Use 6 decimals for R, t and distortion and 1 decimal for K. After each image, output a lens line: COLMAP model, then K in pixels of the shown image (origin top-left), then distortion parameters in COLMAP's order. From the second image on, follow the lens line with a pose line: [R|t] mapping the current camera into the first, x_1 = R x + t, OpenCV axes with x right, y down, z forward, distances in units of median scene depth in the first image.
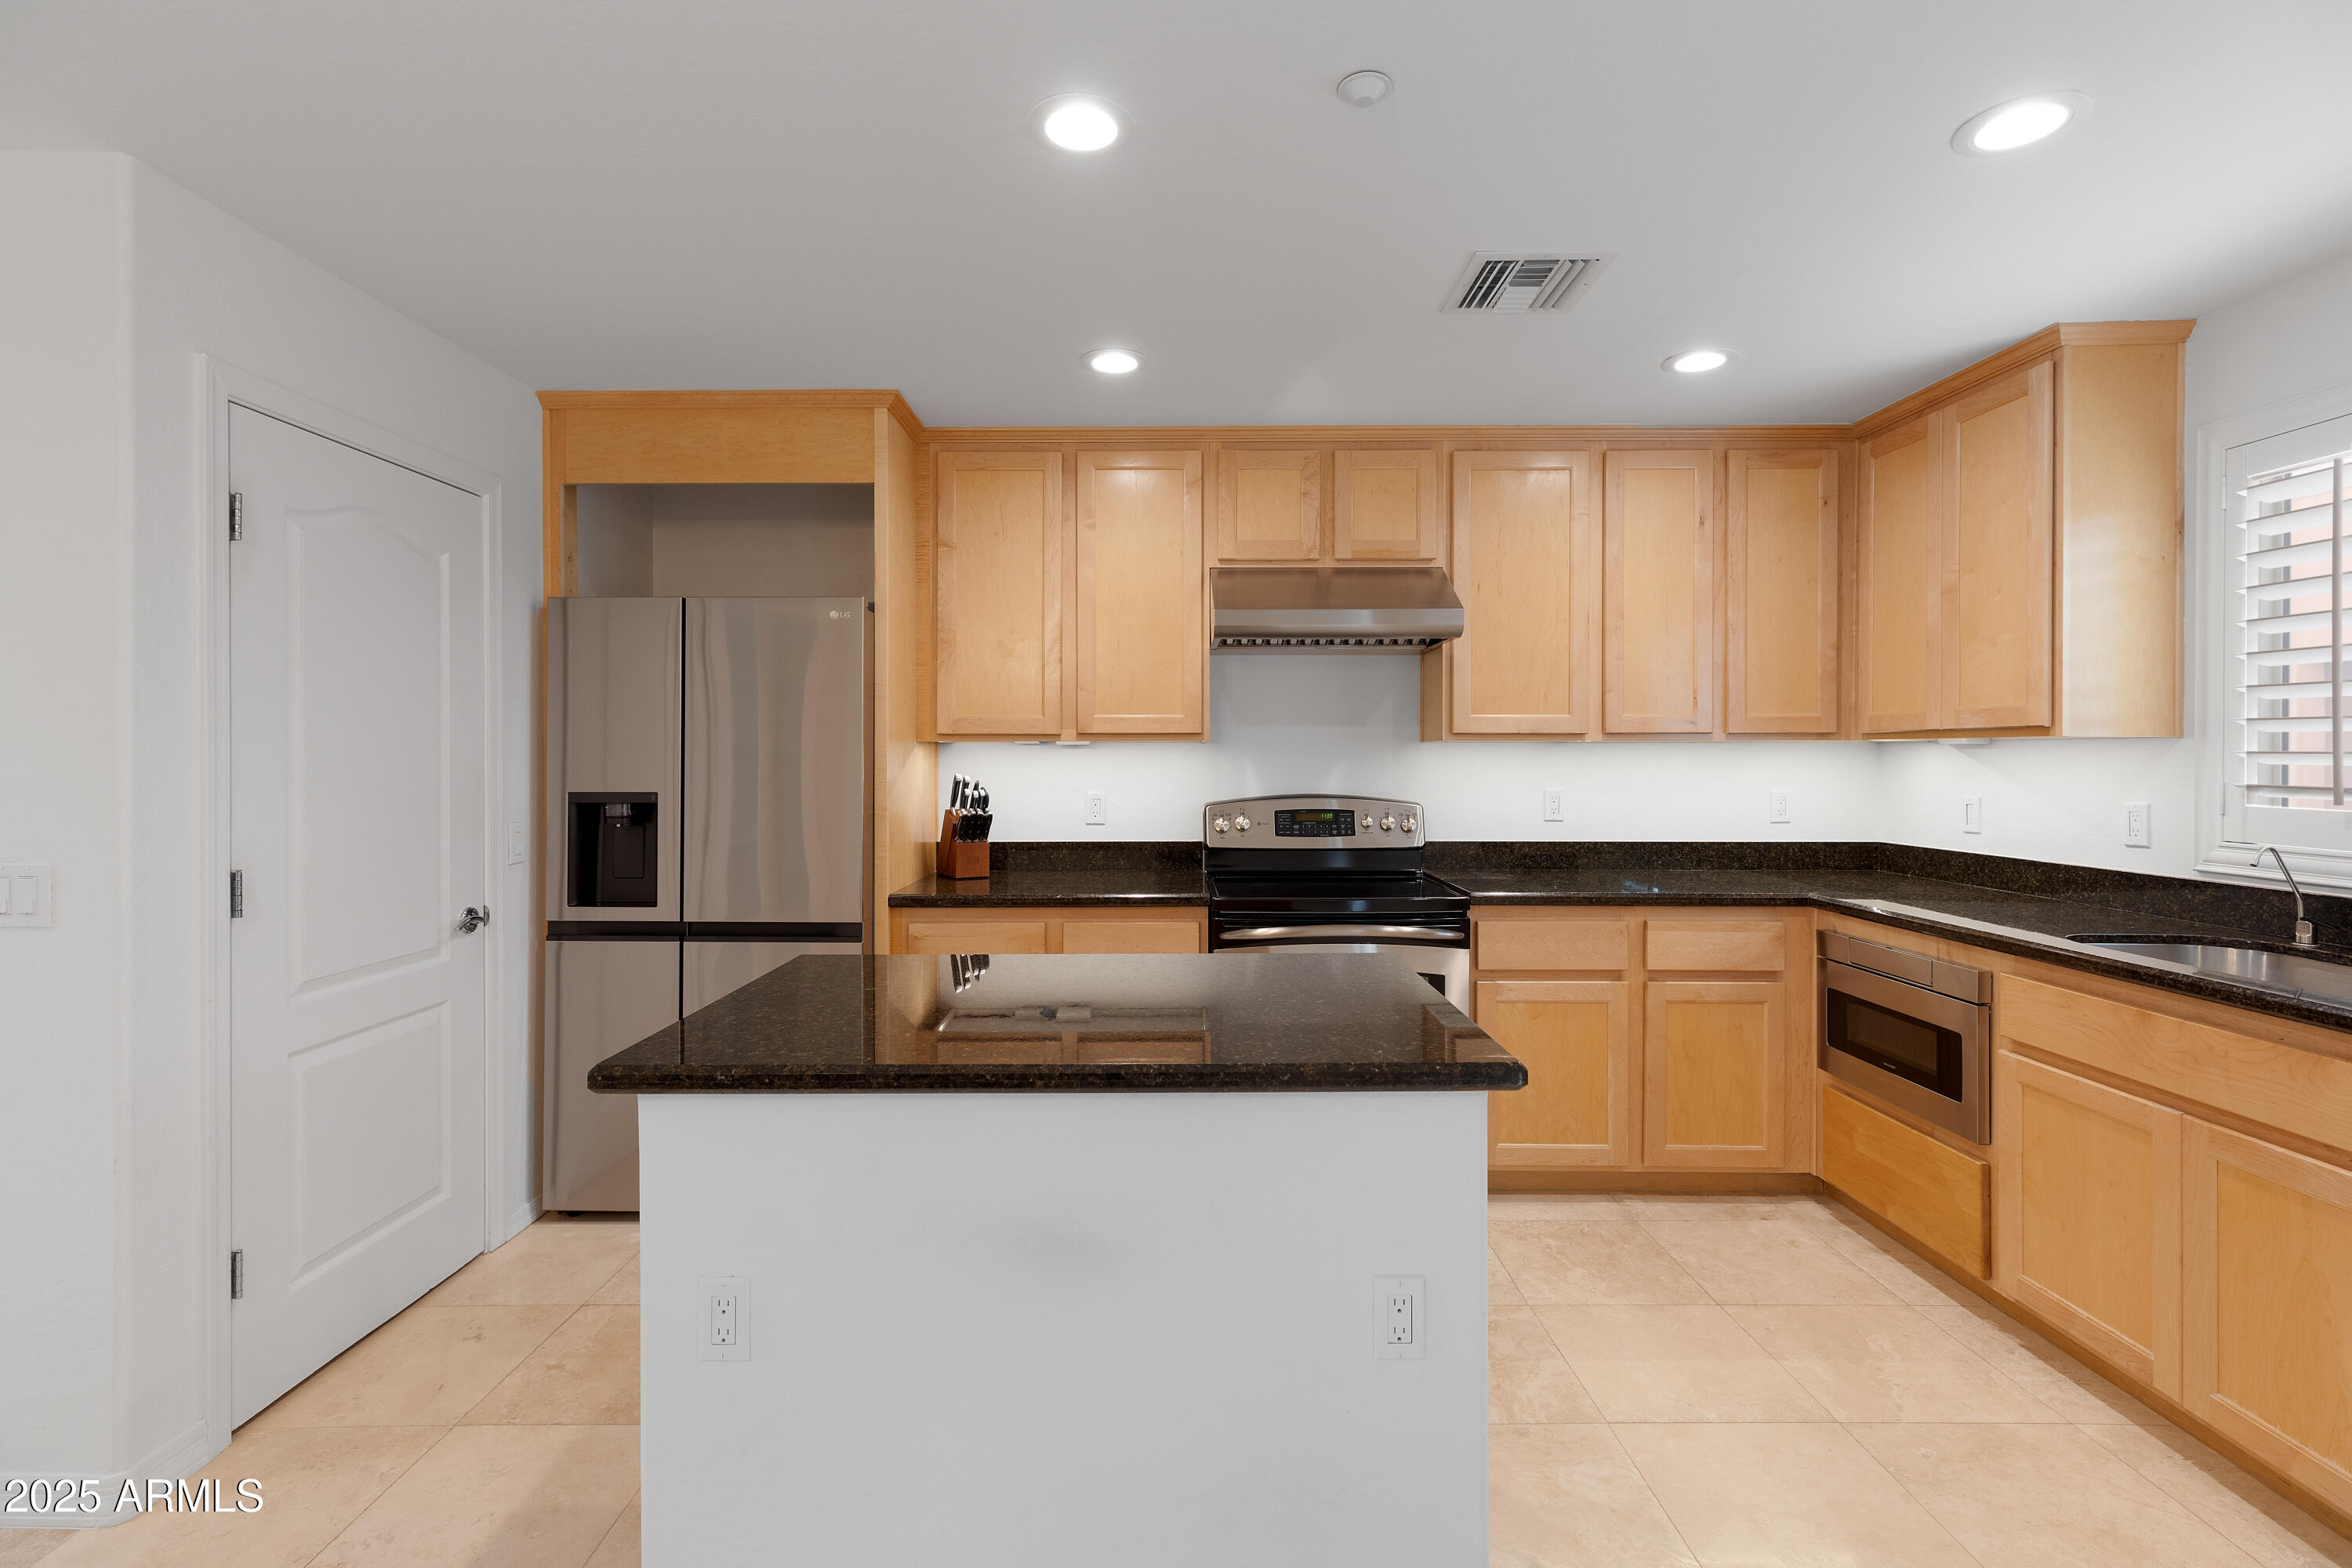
lens RADIAL K [[1073.6, 0, 1174.4], [0, 1073.6, 764.8], [0, 0, 1]] dist [-0.000263, 0.001018]
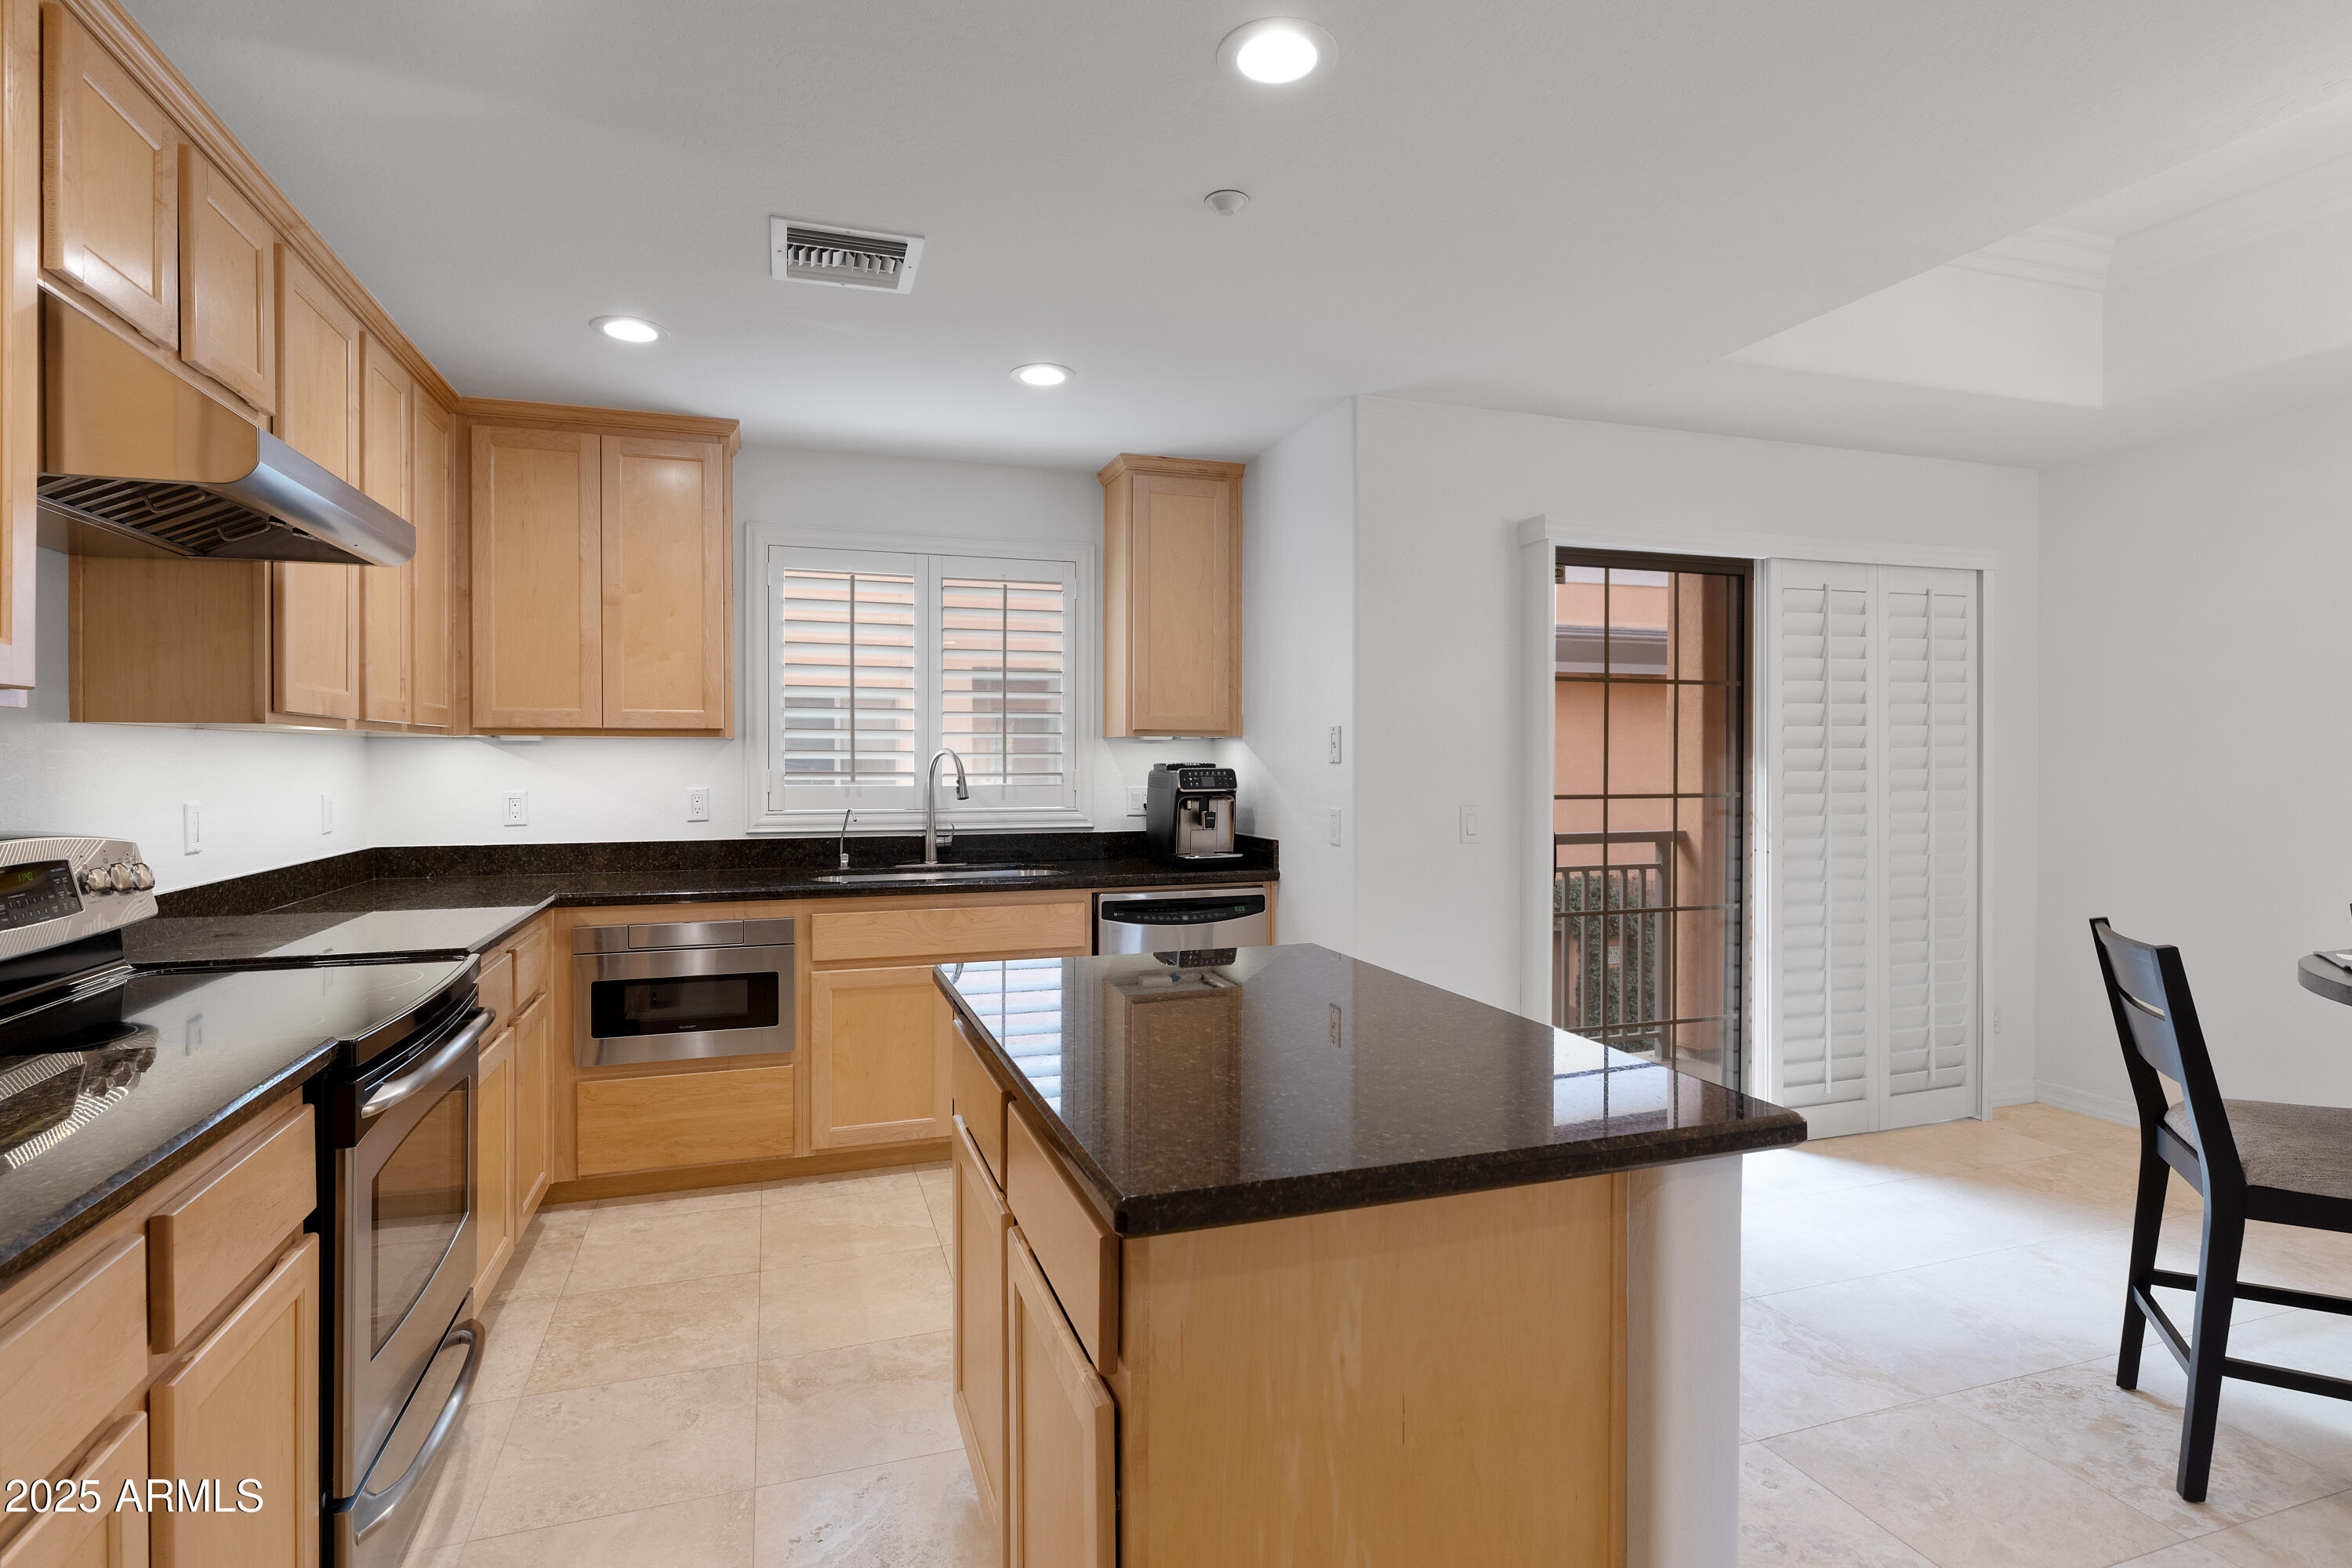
lens RADIAL K [[1183.5, 0, 1163.3], [0, 1183.5, 768.0], [0, 0, 1]] dist [0.001702, 0.001054]
pose [[-0.330320, -0.009070, 0.943826, -0.685558], [0.006921, 0.999904, 0.012031, -0.002868], [-0.943844, 0.010506, -0.330225, 0.958383]]
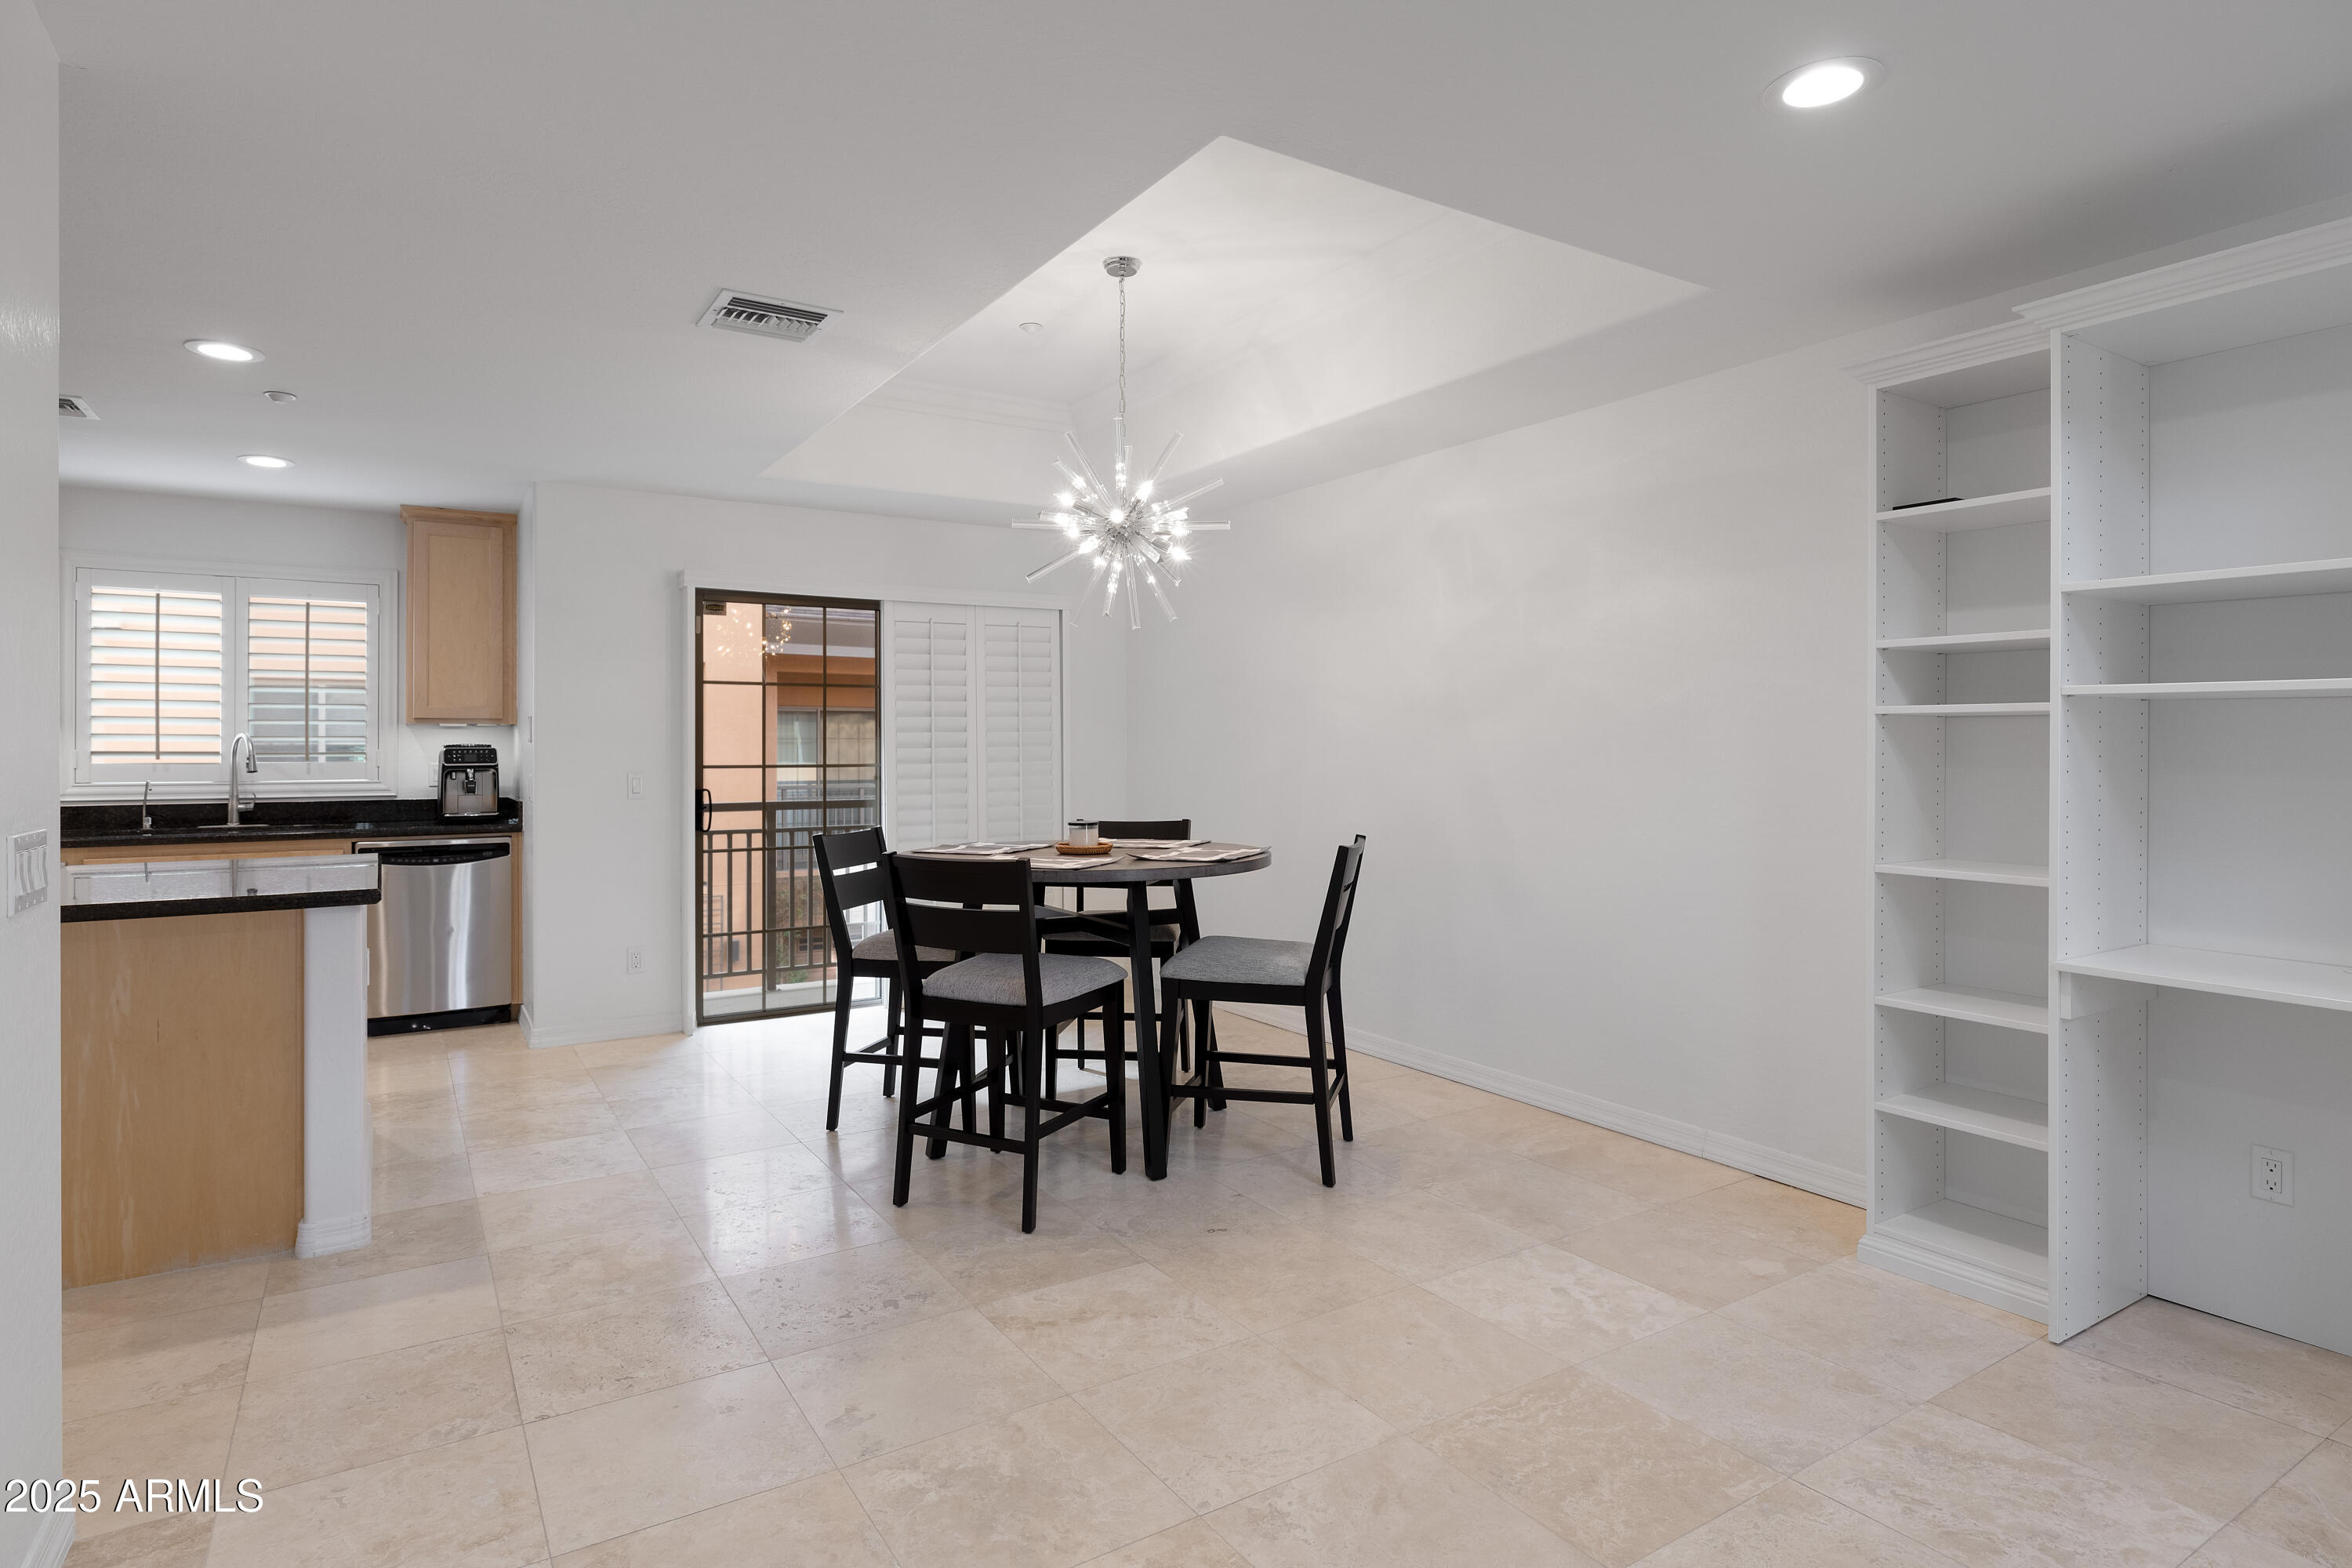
lens RADIAL K [[1261.9, 0, 1173.0], [0, 1261.9, 742.7], [0, 0, 1]] dist [-0.000454, 0.001596]
pose [[-0.544137, 0.005934, 0.838975, -1.691671], [0.009401, 0.999955, -0.000975, 0.020806], [-0.838944, 0.007356, -0.544169, 0.566935]]
